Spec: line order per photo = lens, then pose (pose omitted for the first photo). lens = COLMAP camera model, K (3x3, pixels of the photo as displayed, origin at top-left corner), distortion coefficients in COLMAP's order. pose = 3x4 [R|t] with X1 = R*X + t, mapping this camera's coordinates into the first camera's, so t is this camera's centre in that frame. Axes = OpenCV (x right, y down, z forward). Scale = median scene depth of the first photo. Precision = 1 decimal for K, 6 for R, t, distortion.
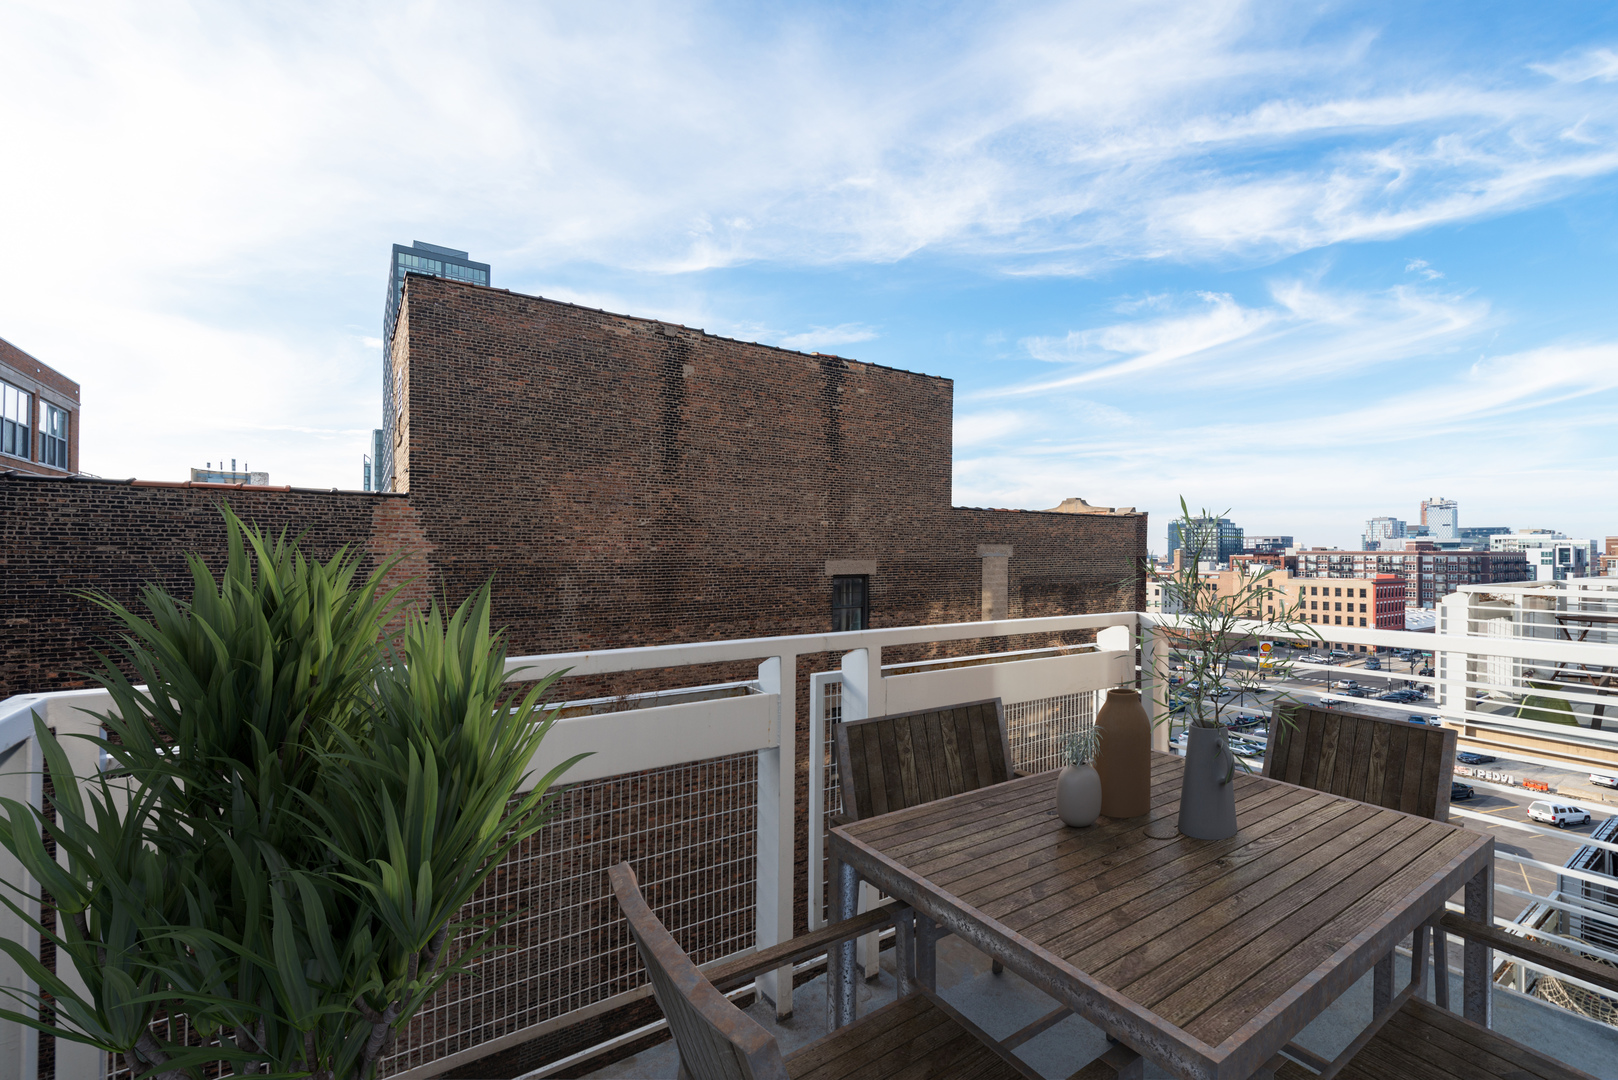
lens RADIAL K [[663.4, 0, 821.4], [0, 663.4, 541.8], [0, 0, 1]] dist [0.000950, -0.001134]
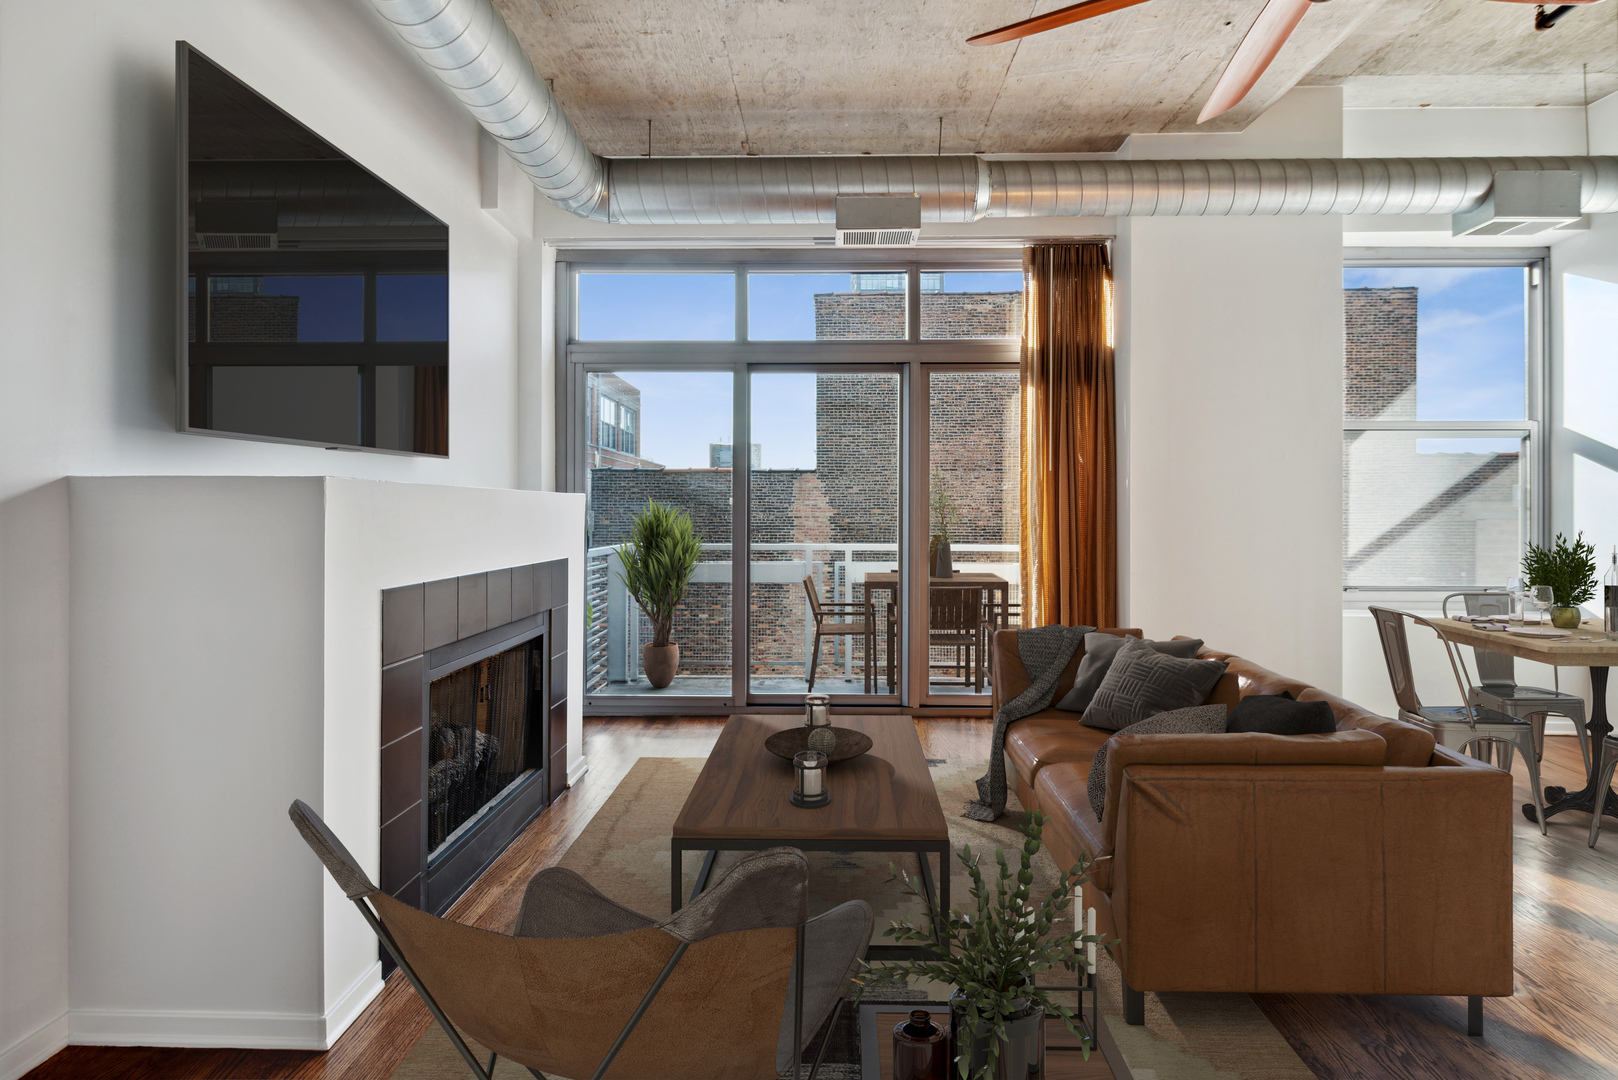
lens RADIAL K [[793.7, 0, 805.3], [0, 793.7, 517.9], [0, 0, 1]] dist [0.003051, -0.002337]
pose [[0.801948, -0.003070, -0.597385, 0.235009], [0.011320, 0.999885, 0.010058, 0.004204], [0.597286, -0.014828, 0.801891, -0.201972]]
